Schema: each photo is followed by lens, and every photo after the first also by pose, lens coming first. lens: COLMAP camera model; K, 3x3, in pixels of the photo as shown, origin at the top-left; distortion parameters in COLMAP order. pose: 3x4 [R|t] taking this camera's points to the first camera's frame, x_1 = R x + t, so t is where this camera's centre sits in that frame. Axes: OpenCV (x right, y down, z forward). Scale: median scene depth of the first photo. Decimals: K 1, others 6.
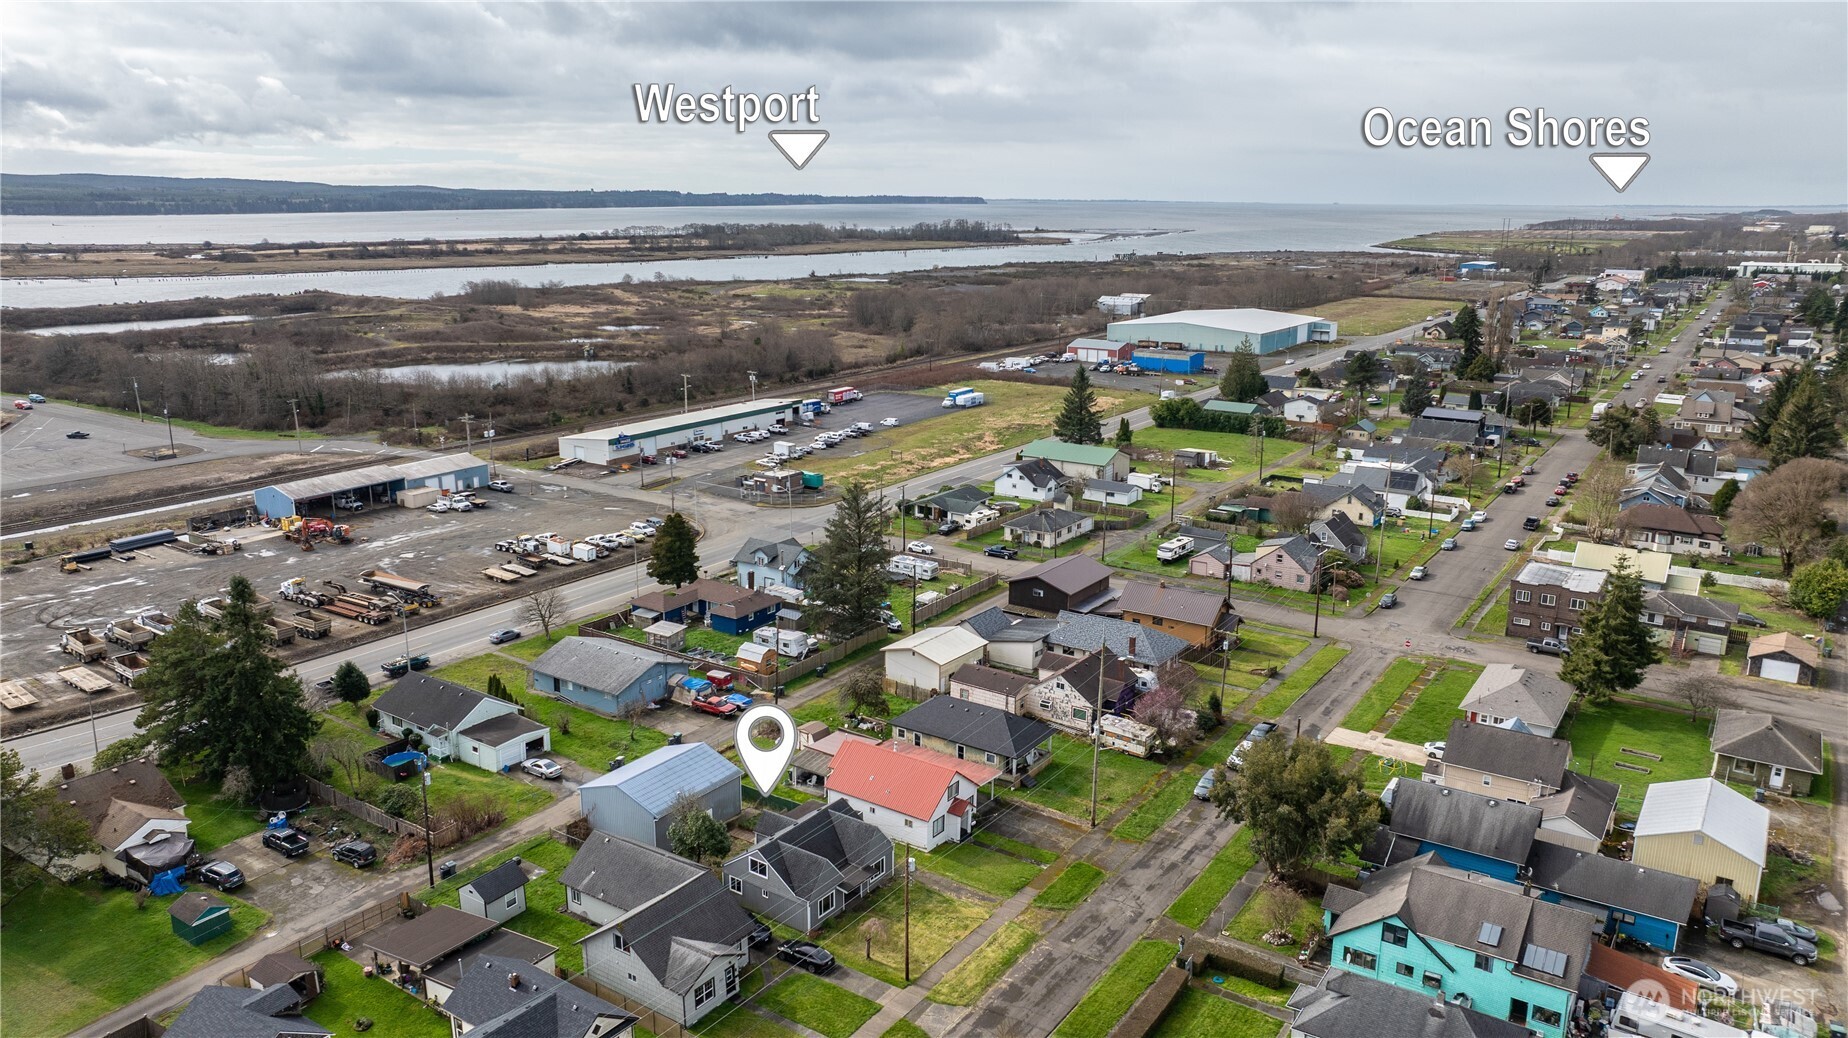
lens RADIAL K [[1305.1, 0, 923.4], [0, 1305.1, 511.6], [0, 0, 1]] dist [-0.006182, -0.003644]
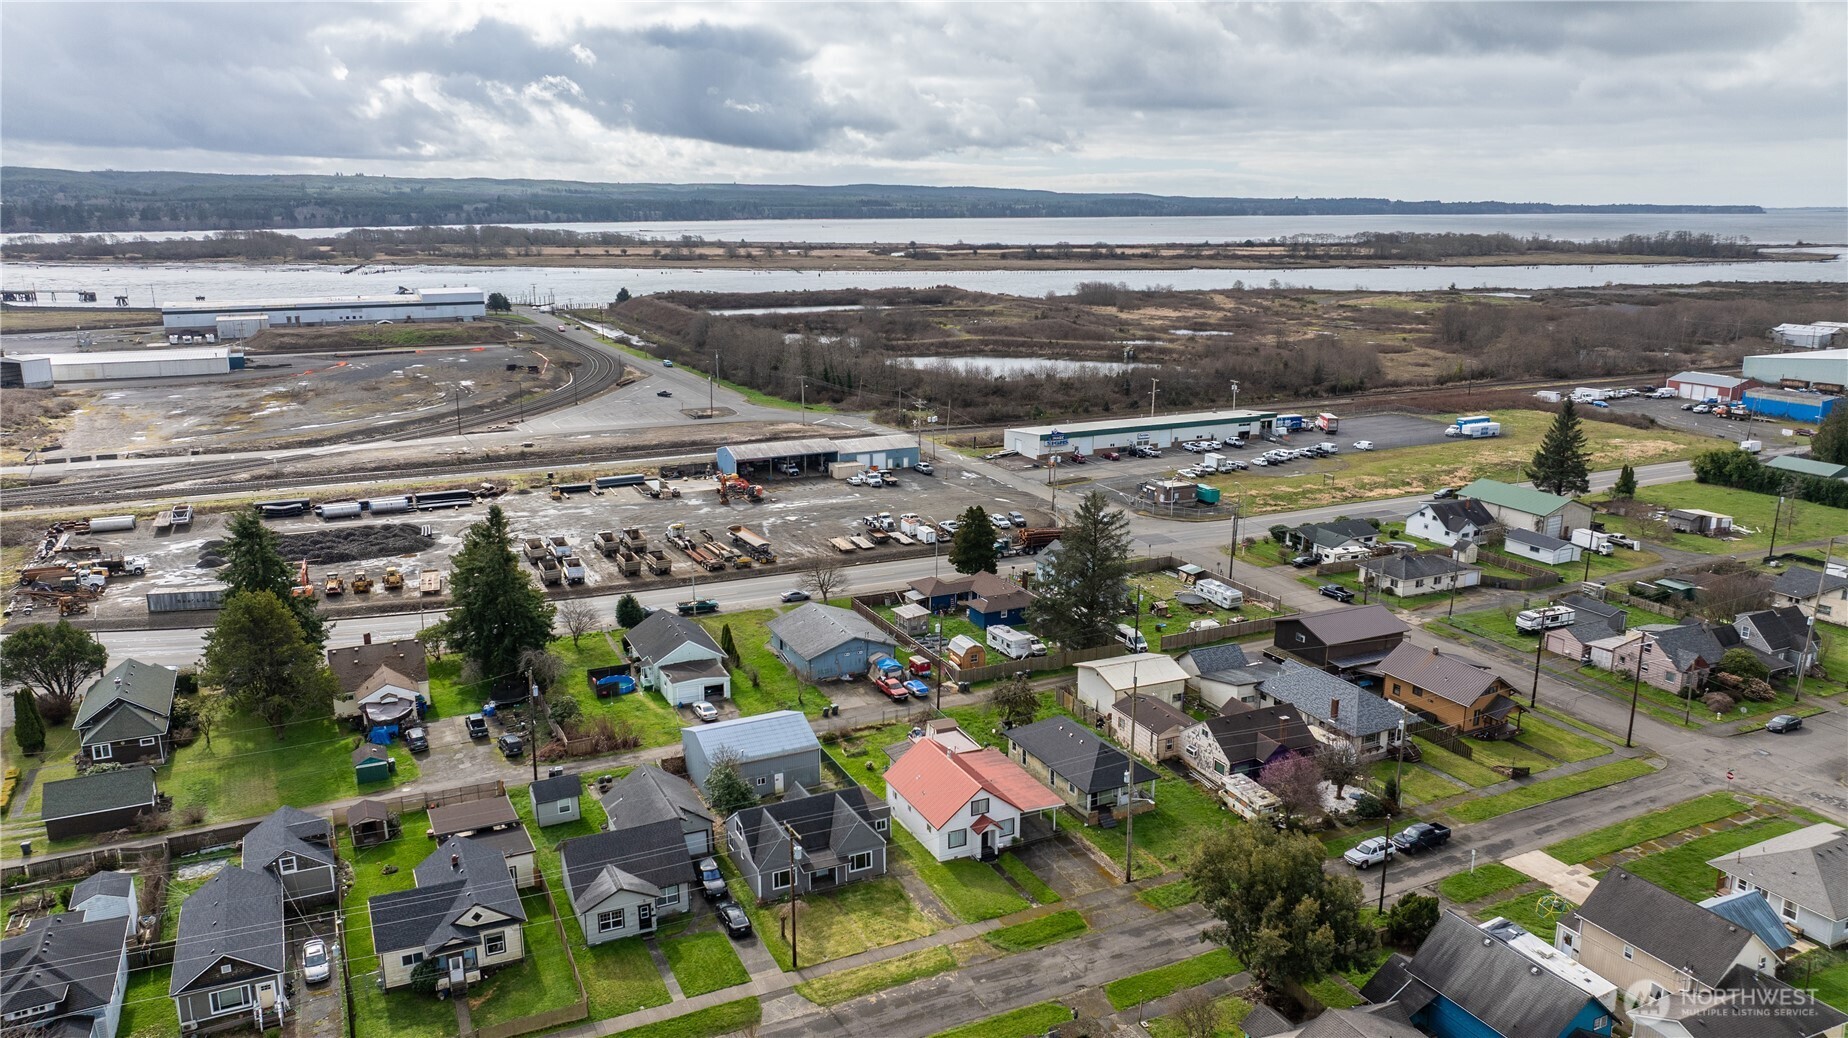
lens RADIAL K [[1305.1, 0, 923.4], [0, 1305.1, 511.6], [0, 0, 1]] dist [-0.006182, -0.003644]
pose [[0.865891, 0.115881, -0.486626, 0.204017], [-0.118446, 0.992630, 0.025617, -0.011492], [0.486008, 0.035458, 0.873235, 0.058346]]
